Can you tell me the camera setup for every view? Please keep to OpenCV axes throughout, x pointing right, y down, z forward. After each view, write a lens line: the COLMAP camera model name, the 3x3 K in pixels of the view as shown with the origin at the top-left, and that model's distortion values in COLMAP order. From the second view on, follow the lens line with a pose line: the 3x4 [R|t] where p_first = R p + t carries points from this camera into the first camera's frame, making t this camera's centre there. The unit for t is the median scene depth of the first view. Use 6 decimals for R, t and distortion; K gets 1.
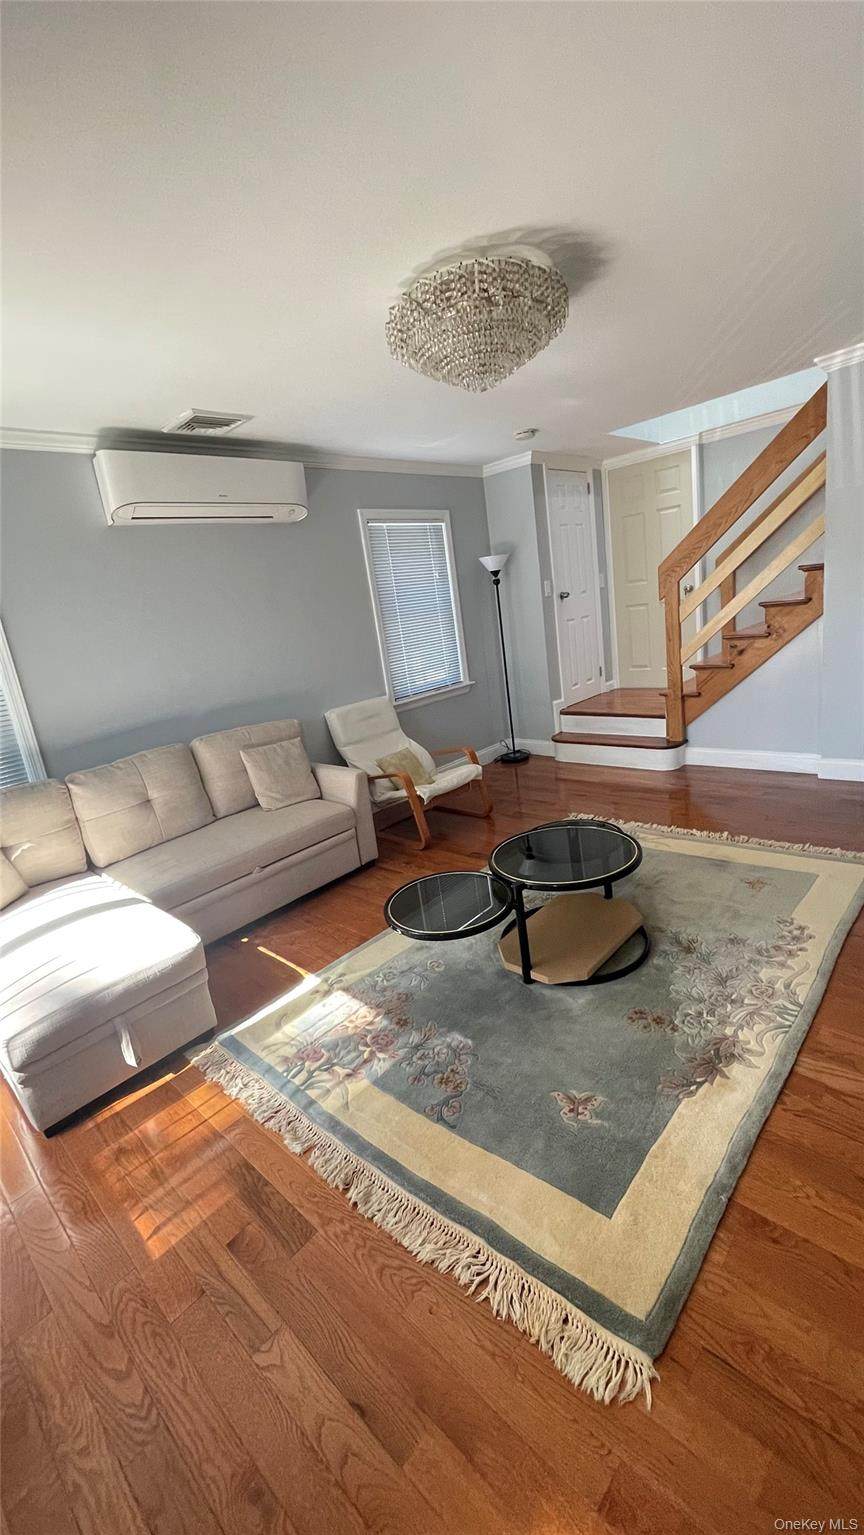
lens RADIAL K [[620.2, 0, 428.7], [0, 620.2, 760.3], [0, 0, 1]] dist [0.000310, 0.000467]
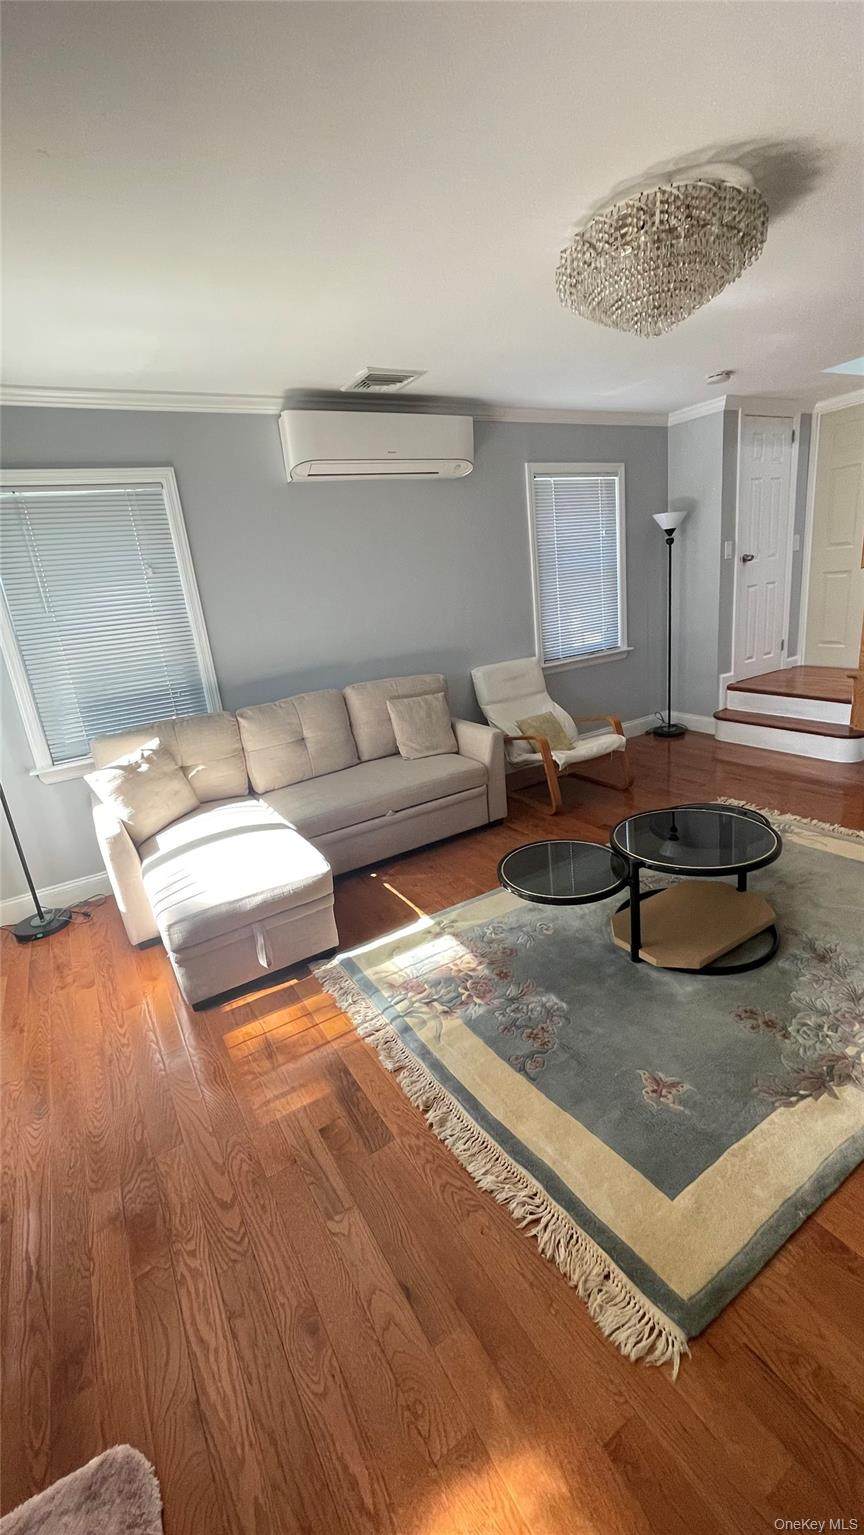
lens RADIAL K [[620.2, 0, 428.7], [0, 620.2, 760.3], [0, 0, 1]] dist [0.000310, 0.000467]
pose [[0.964119, 0.106400, -0.243217, 0.050314], [-0.089972, 0.992908, 0.077714, -0.004262], [0.249761, -0.053042, 0.966854, -0.016411]]
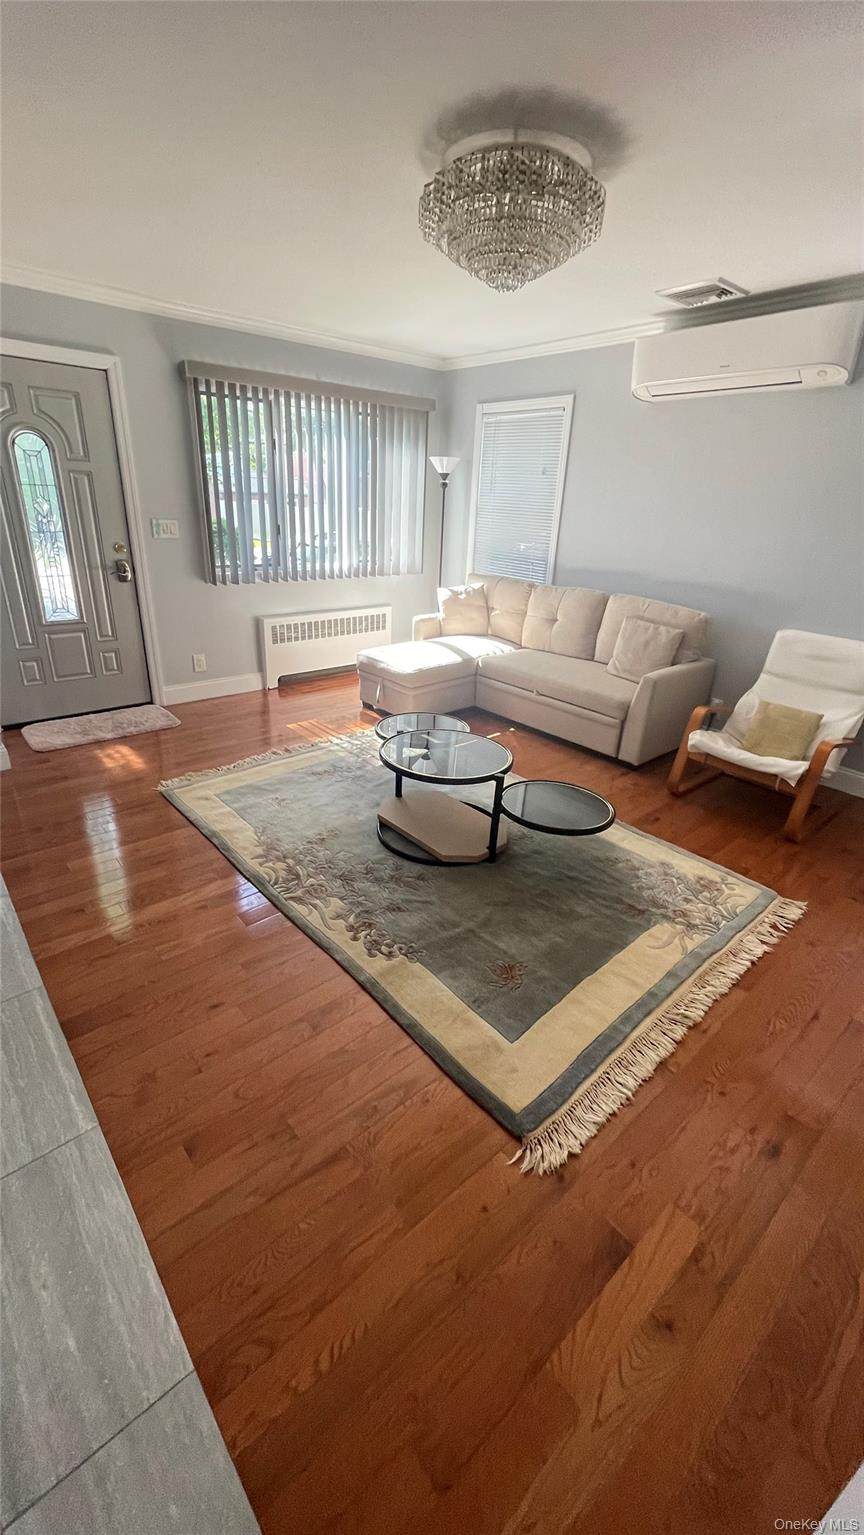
lens RADIAL K [[620.2, 0, 428.7], [0, 620.2, 760.3], [0, 0, 1]] dist [0.000310, 0.000467]
pose [[-0.103246, 0.507915, -0.855198, 1.248012], [-0.268911, 0.813520, 0.515627, -0.429111], [0.957615, 0.283209, 0.052592, 0.969559]]
